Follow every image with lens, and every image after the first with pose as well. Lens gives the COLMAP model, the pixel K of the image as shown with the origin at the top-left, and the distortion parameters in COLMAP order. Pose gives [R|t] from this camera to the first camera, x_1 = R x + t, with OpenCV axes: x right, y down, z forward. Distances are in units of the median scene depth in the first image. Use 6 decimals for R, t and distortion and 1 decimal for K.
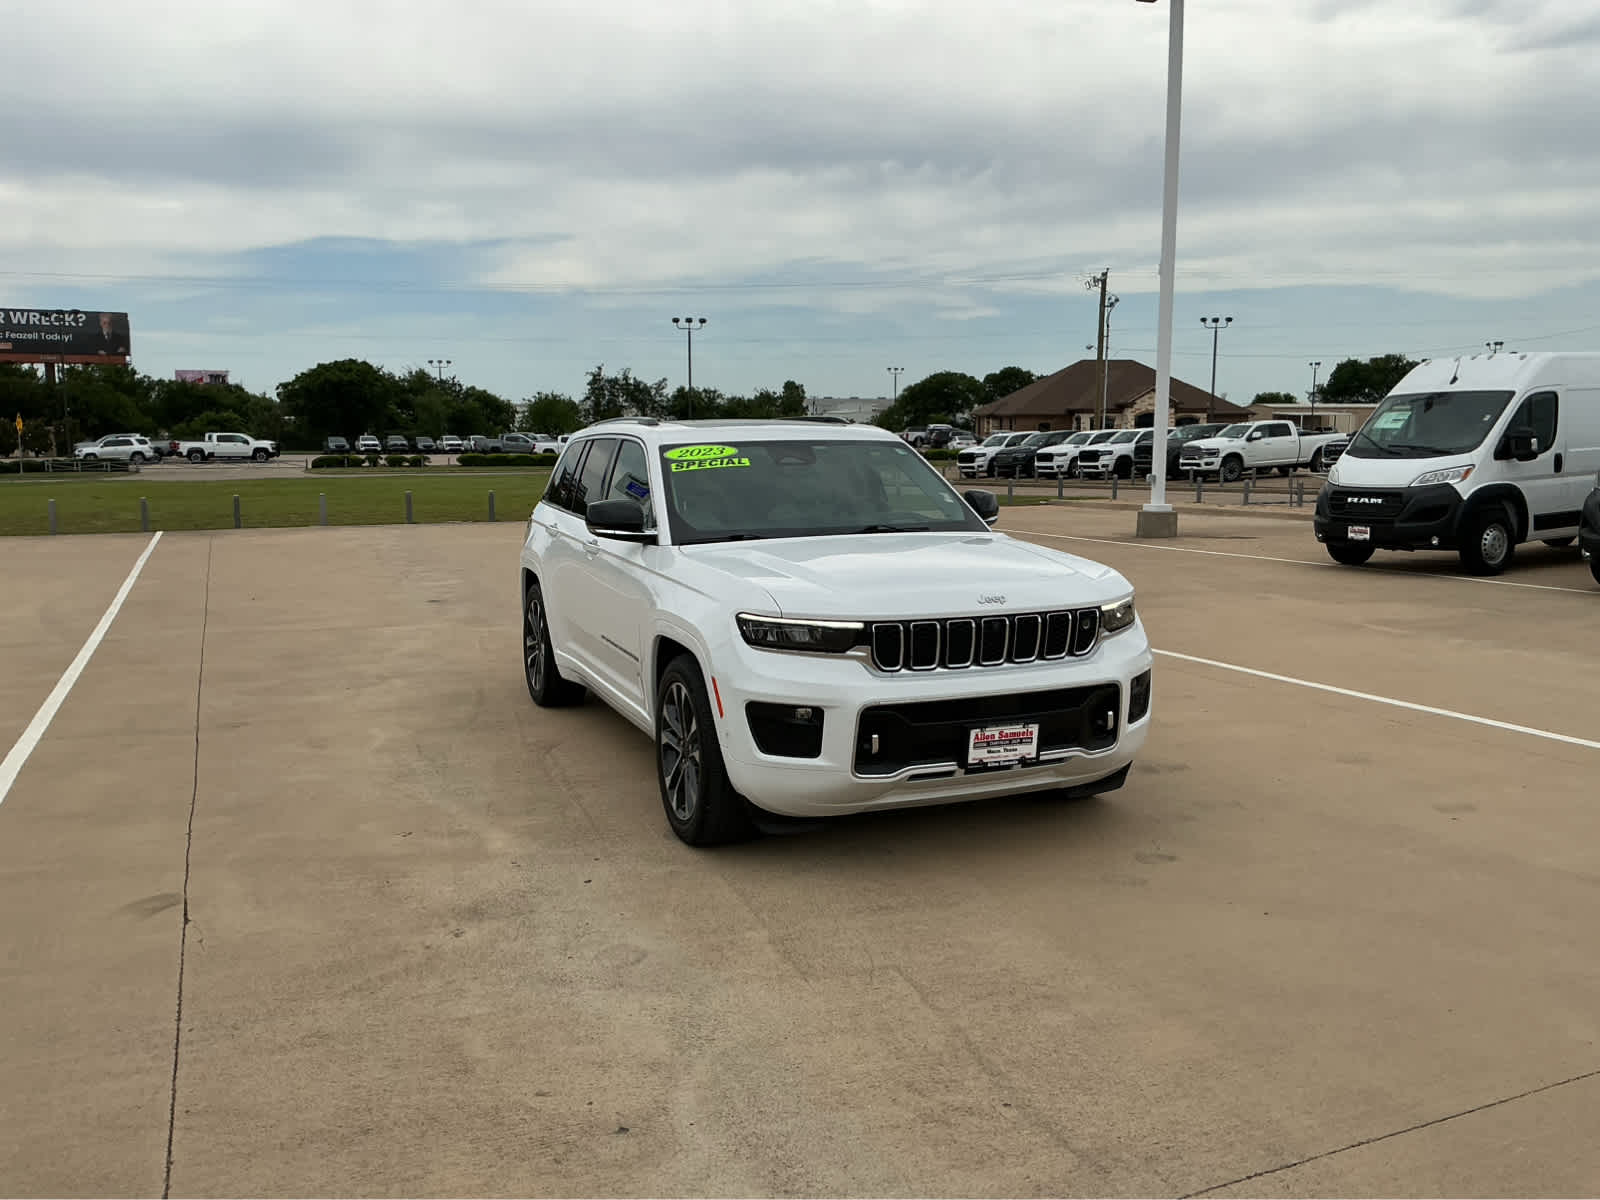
lens RADIAL K [[1332.7, 0, 806.7], [0, 1332.7, 607.9], [0, 0, 1]] dist [0.083467, -0.165123]
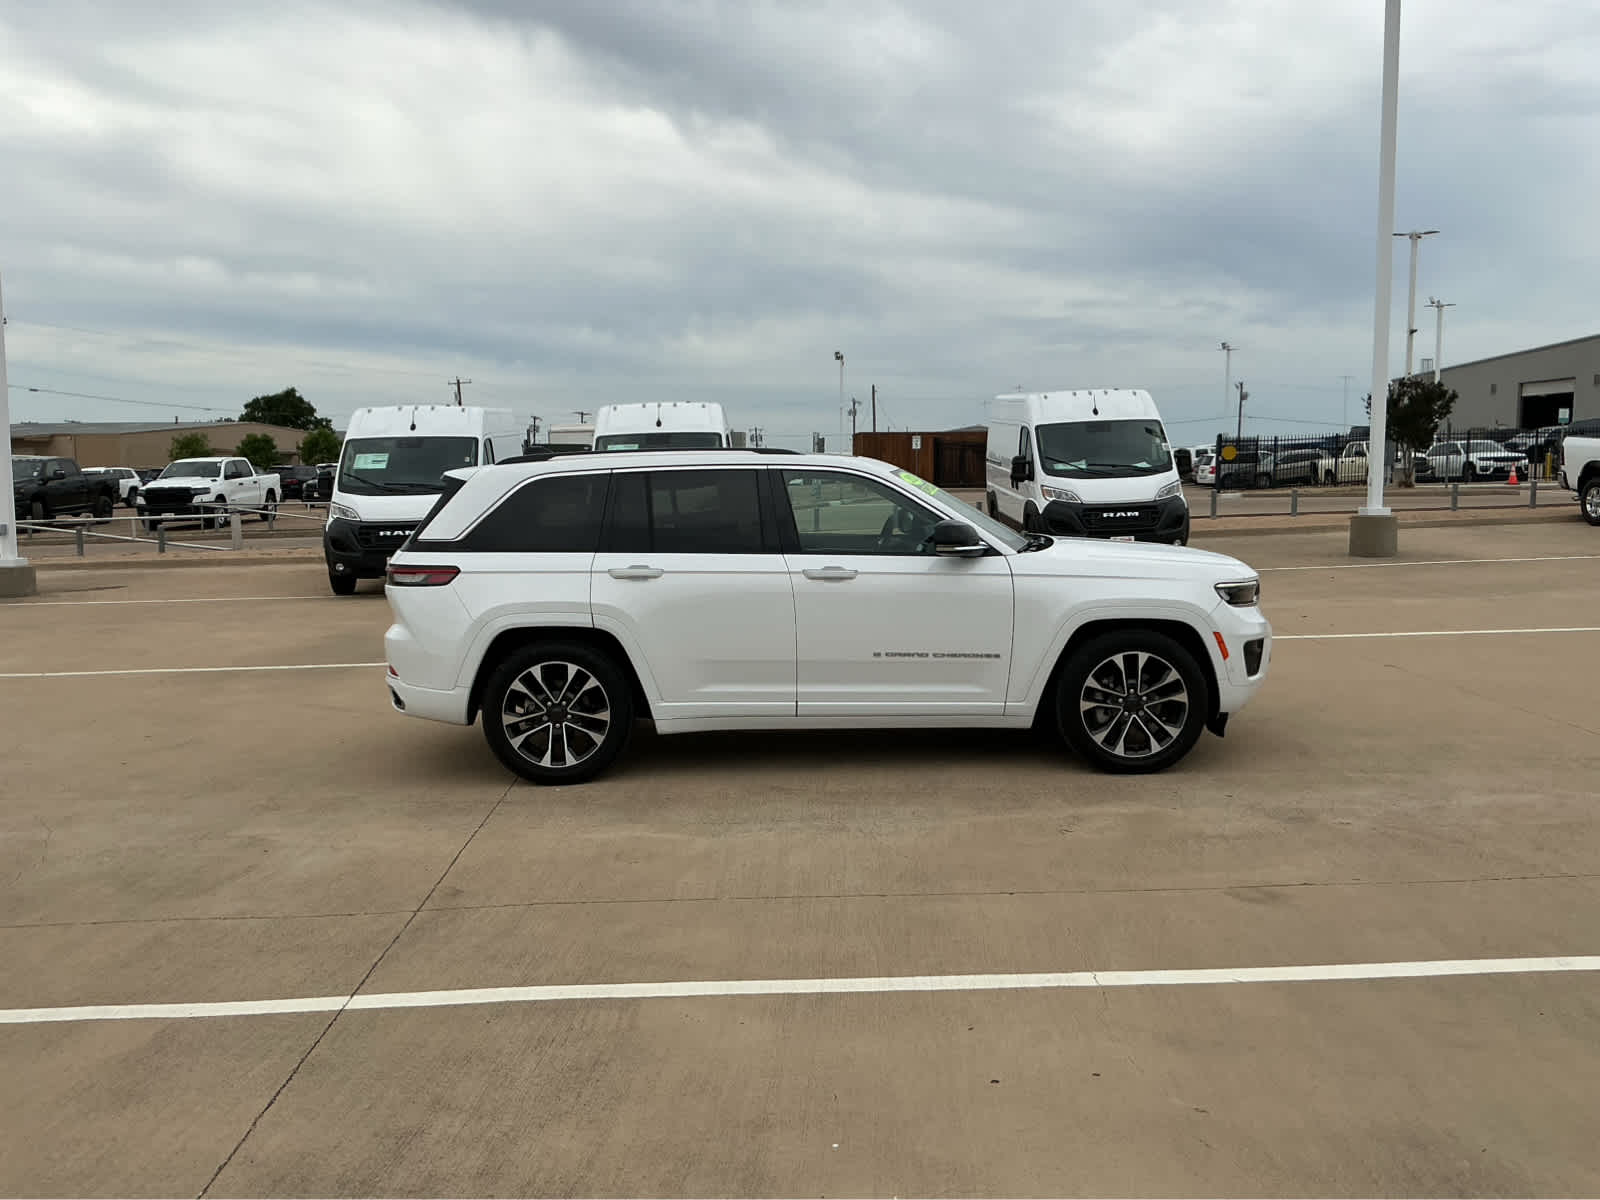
lens RADIAL K [[1332.7, 0, 783.7], [0, 1332.7, 582.7], [0, 0, 1]] dist [0.083467, -0.165123]
pose [[0.386487, -0.089864, 0.917906, -0.482052], [0.136479, 0.989857, 0.039444, -0.037665], [-0.912141, 0.110031, 0.394832, 0.265339]]
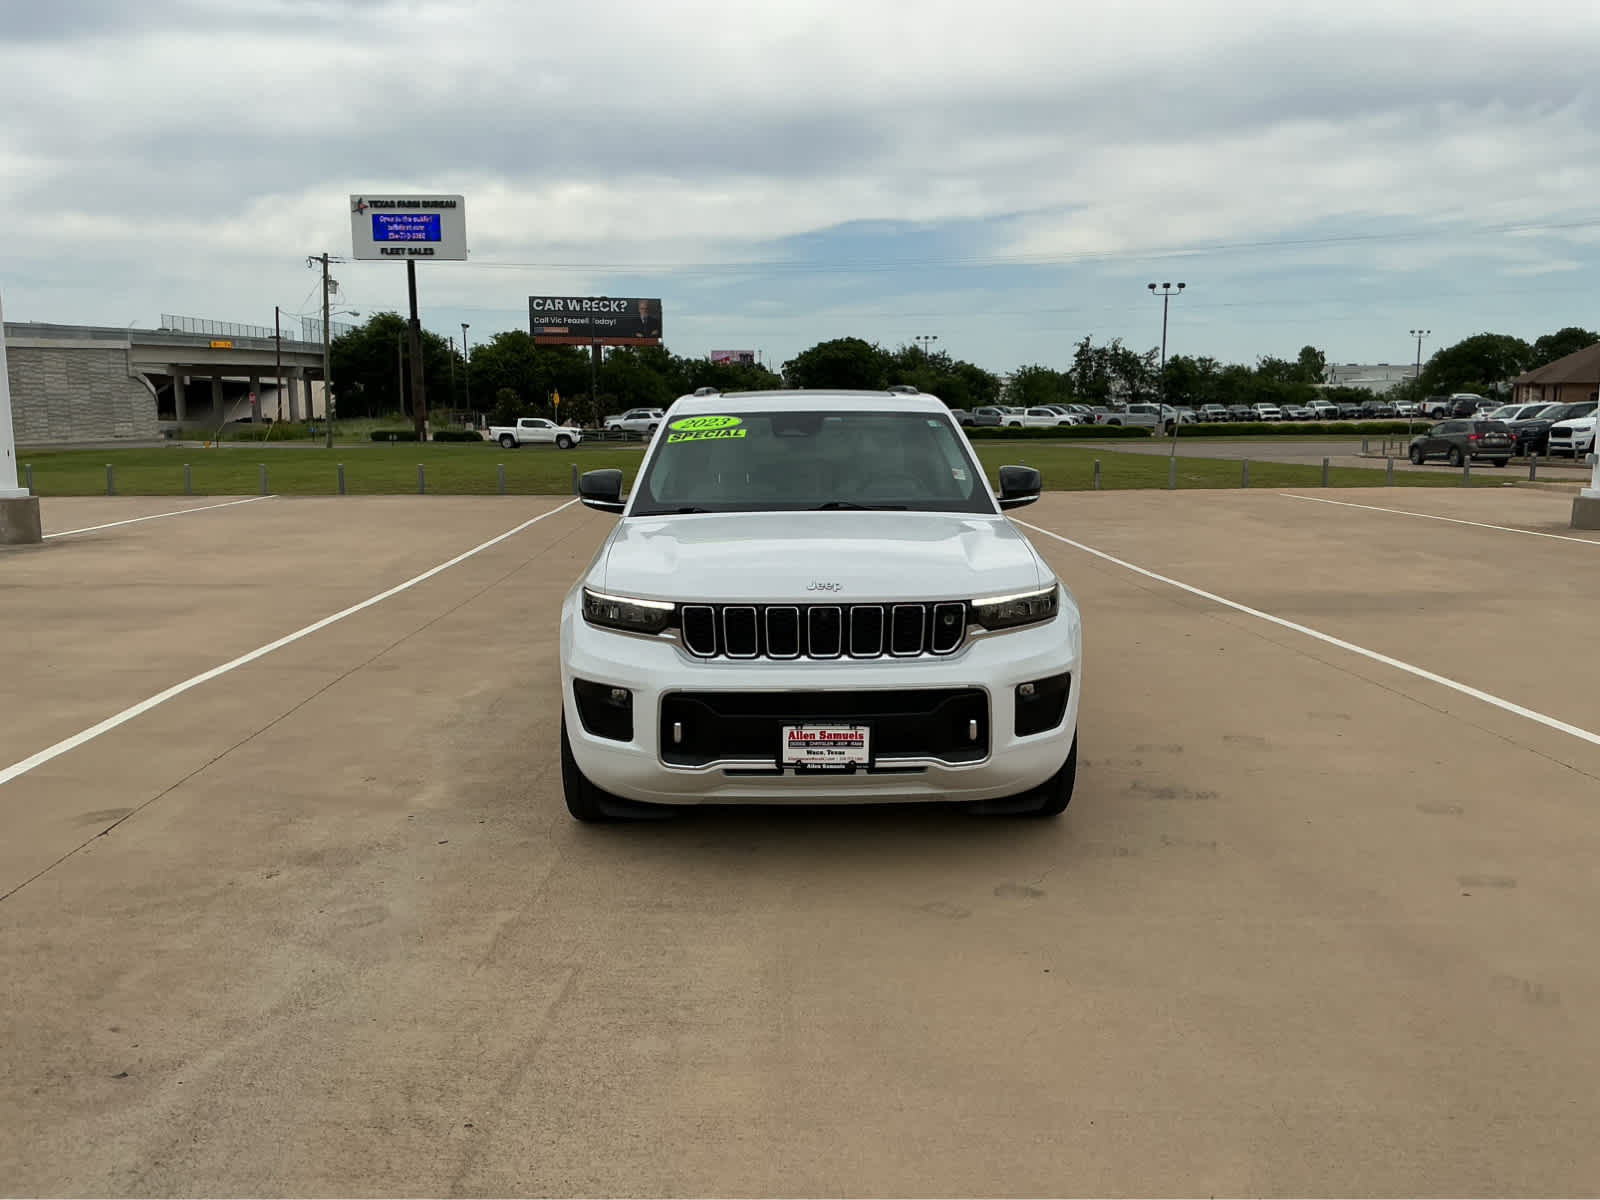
lens RADIAL K [[1332.7, 0, 796.6], [0, 1332.7, 606.8], [0, 0, 1]] dist [0.083467, -0.165123]
pose [[0.929274, 0.053790, -0.365454, 0.140477], [-0.046808, 0.998513, 0.027945, -0.005160], [0.366413, -0.008863, 0.930410, 0.045656]]
